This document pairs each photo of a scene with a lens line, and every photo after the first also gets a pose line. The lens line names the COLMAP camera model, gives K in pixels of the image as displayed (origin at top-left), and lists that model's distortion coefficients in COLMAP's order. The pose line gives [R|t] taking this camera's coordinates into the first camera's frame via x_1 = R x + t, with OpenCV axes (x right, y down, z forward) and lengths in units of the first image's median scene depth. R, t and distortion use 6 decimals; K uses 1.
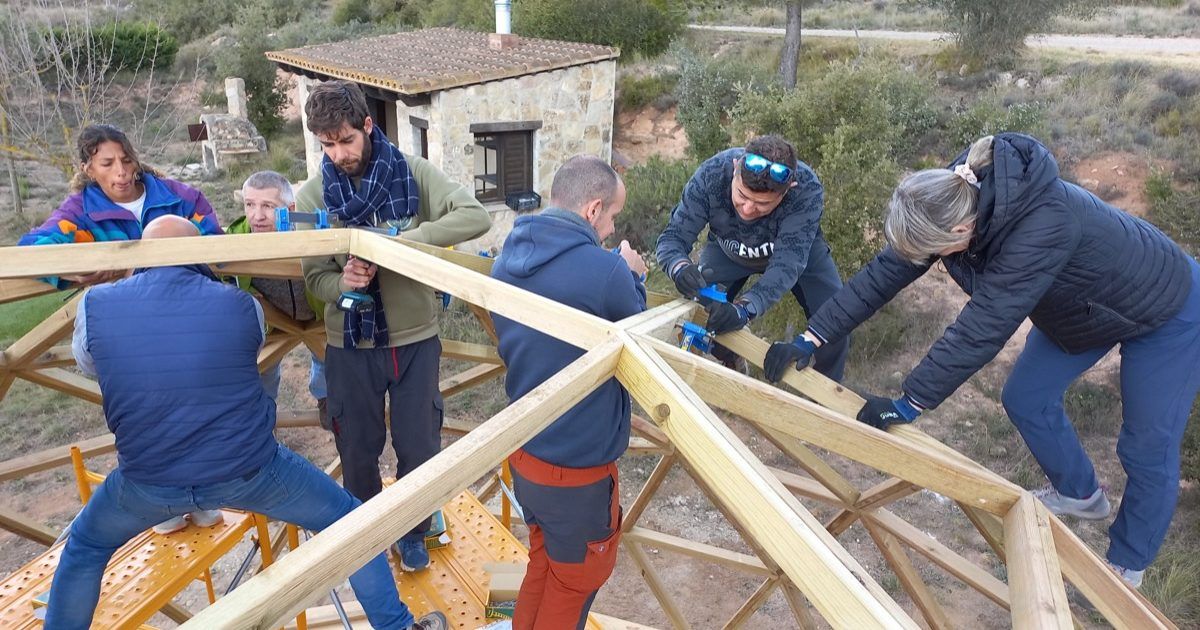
lens RADIAL K [[860.9, 0, 614.6], [0, 860.9, 317.6], [0, 0, 1]] dist [0.035370, -0.007539]
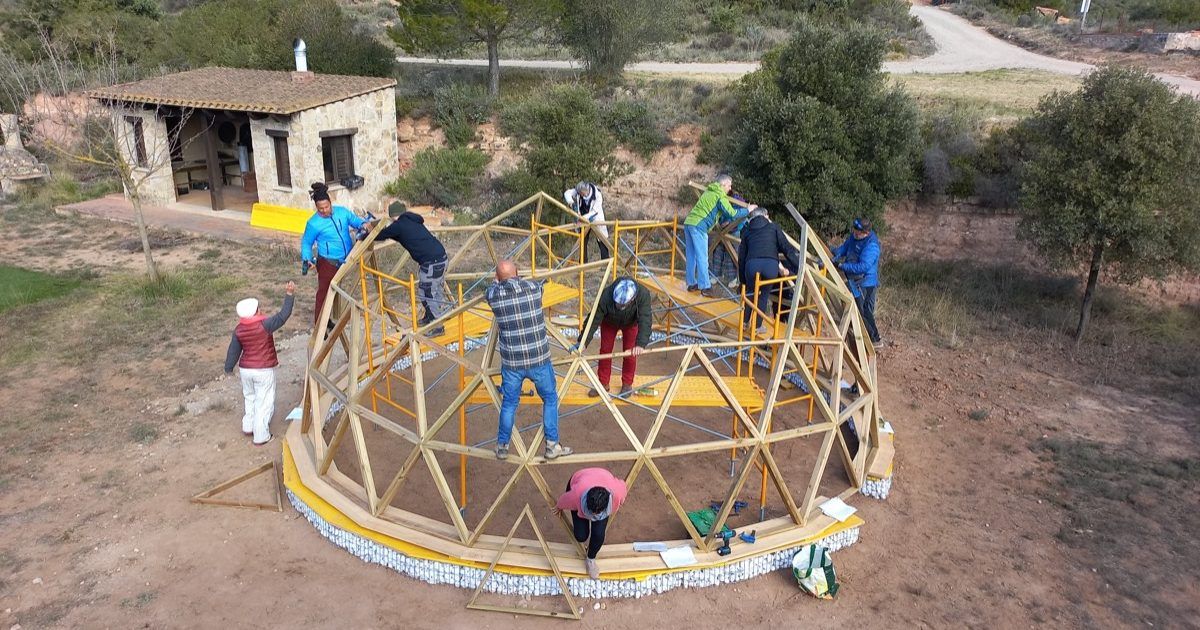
lens RADIAL K [[860.9, 0, 614.6], [0, 860.9, 317.6], [0, 0, 1]] dist [0.035370, -0.007539]
pose [[0.886339, -0.154763, 0.436408, -0.396196], [0.165285, 0.986146, 0.014023, 0.153936], [-0.432532, 0.059703, 0.899640, -0.543895]]
